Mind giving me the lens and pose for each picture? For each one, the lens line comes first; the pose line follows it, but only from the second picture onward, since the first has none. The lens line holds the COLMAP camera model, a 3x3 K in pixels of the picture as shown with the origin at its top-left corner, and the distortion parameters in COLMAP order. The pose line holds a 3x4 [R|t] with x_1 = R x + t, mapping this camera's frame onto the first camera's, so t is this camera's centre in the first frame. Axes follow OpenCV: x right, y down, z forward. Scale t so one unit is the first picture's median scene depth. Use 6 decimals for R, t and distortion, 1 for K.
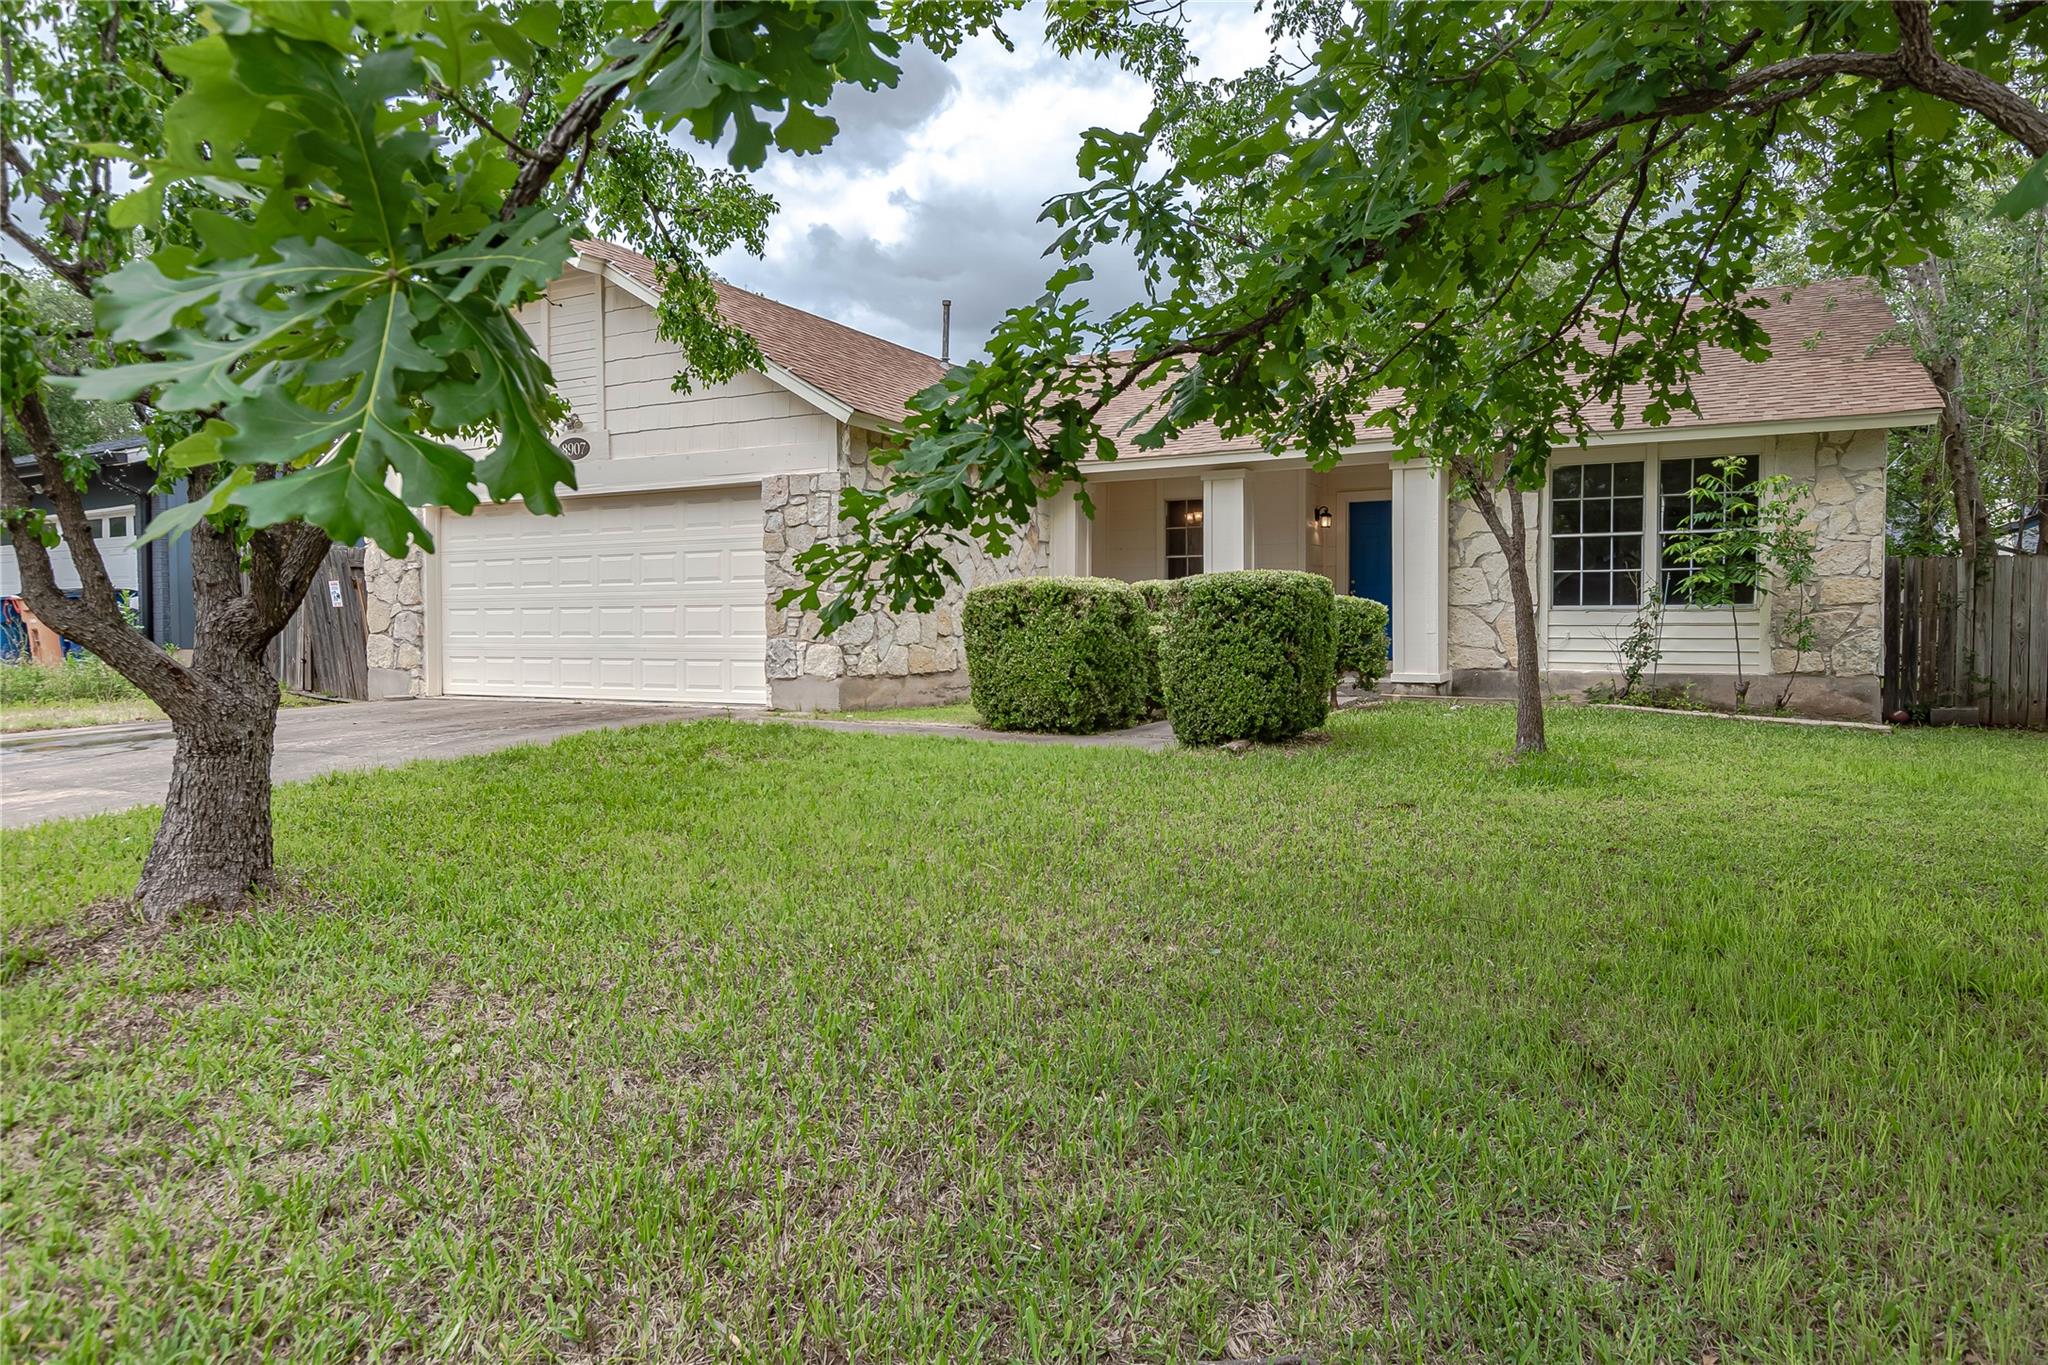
lens RADIAL K [[1175.6, 0, 1024.0], [0, 1175.6, 682.5], [0, 0, 1]] dist [-0.000519, 0.000043]
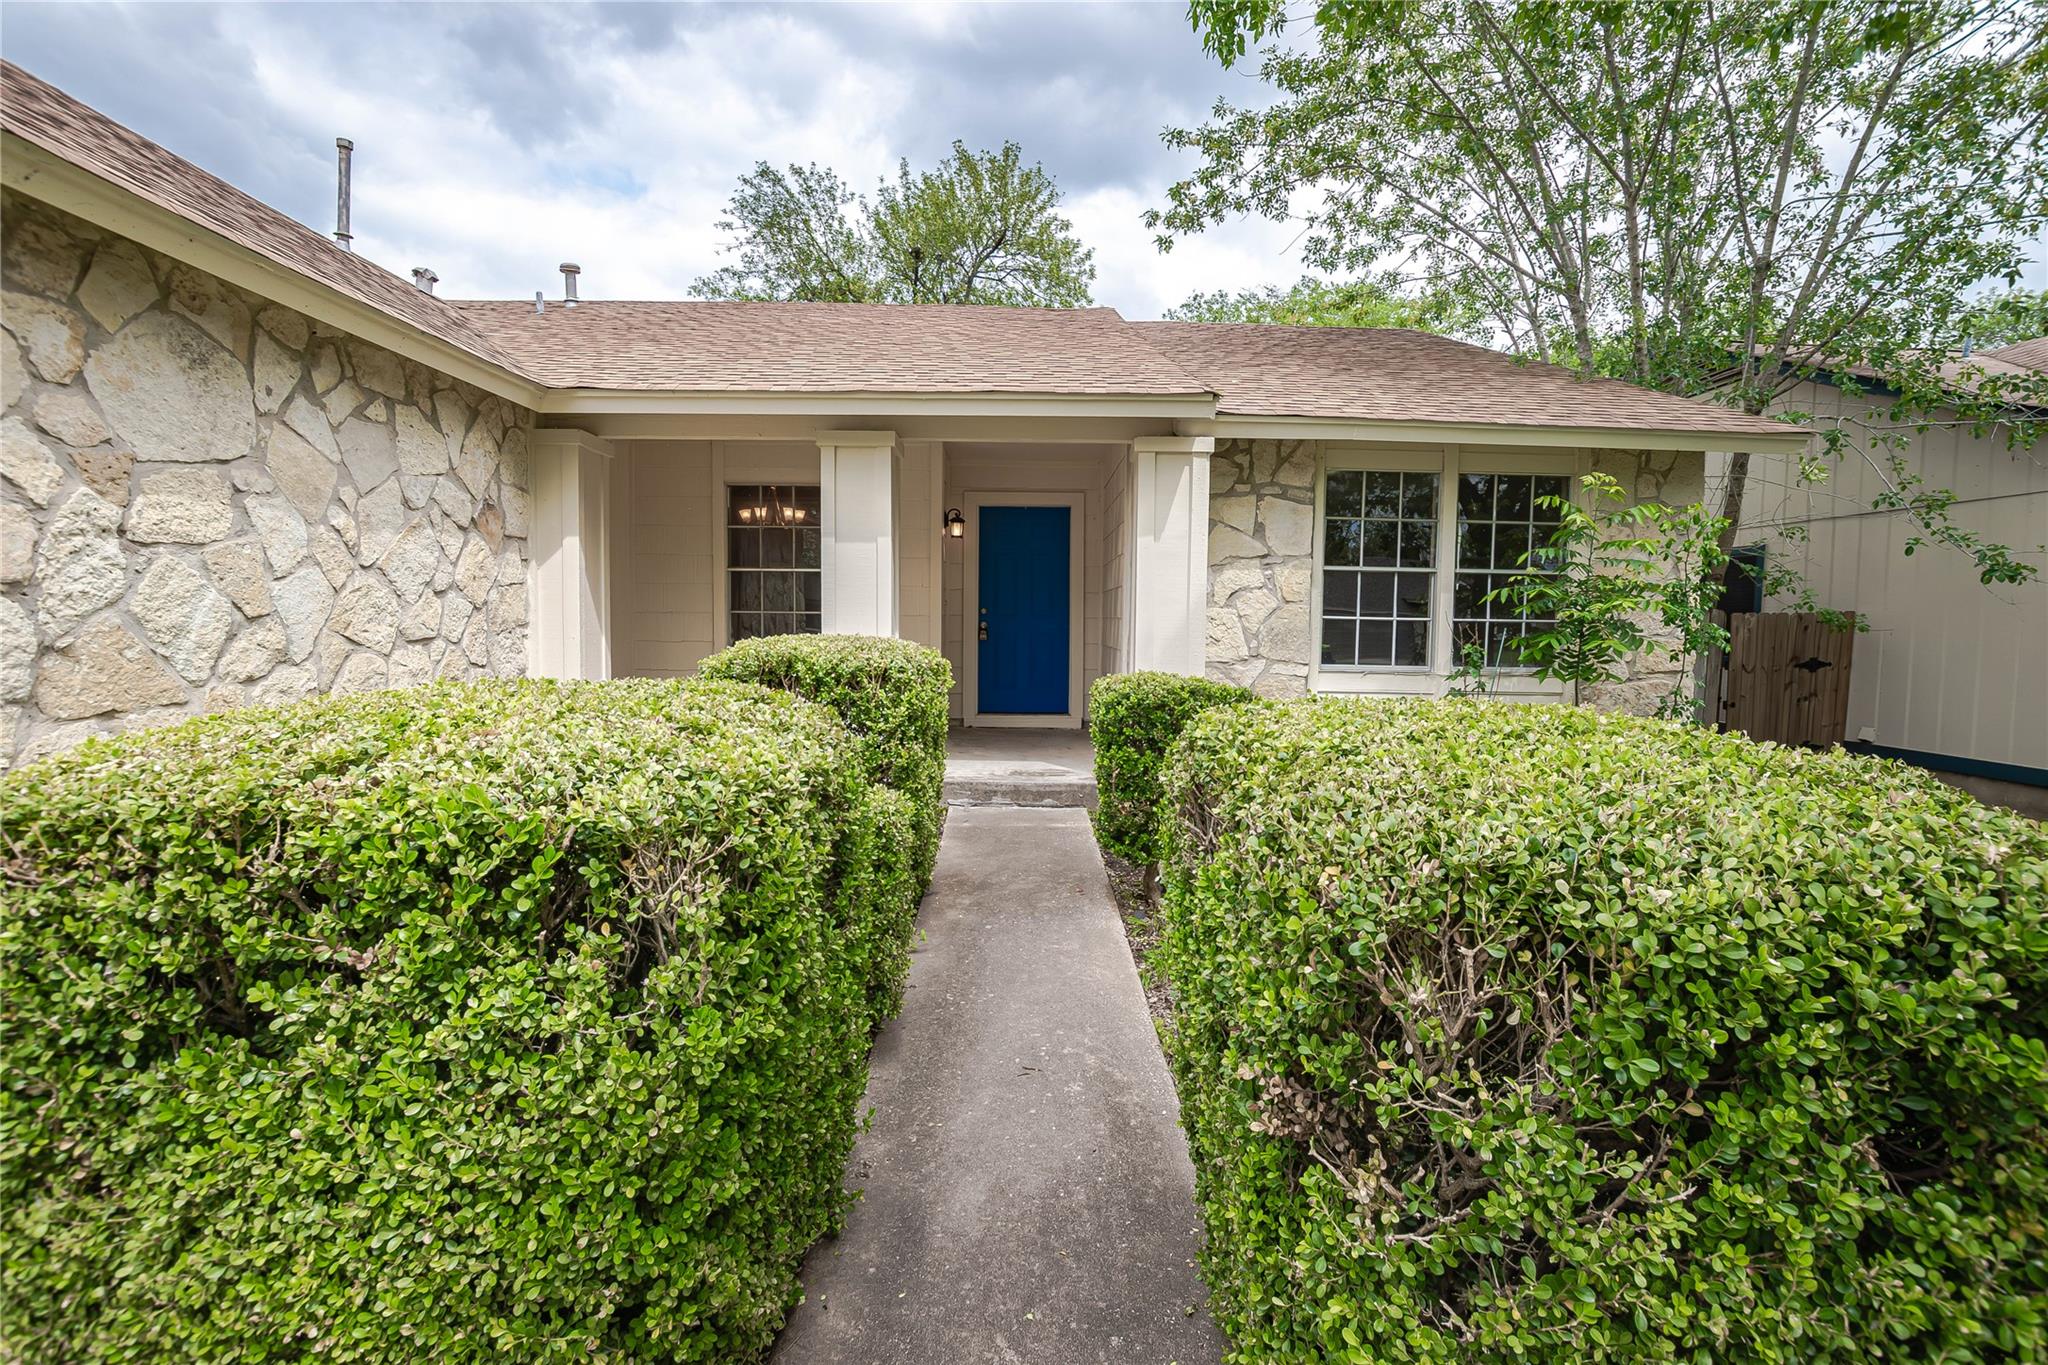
lens RADIAL K [[881.7, 0, 1021.2], [0, 881.7, 674.3], [0, 0, 1]] dist [-0.002130, -0.000262]
pose [[0.872572, -0.019609, 0.488092, 0.023106], [0.007703, 0.999622, 0.026388, -0.077053], [-0.488425, -0.019265, 0.872393, 0.634594]]
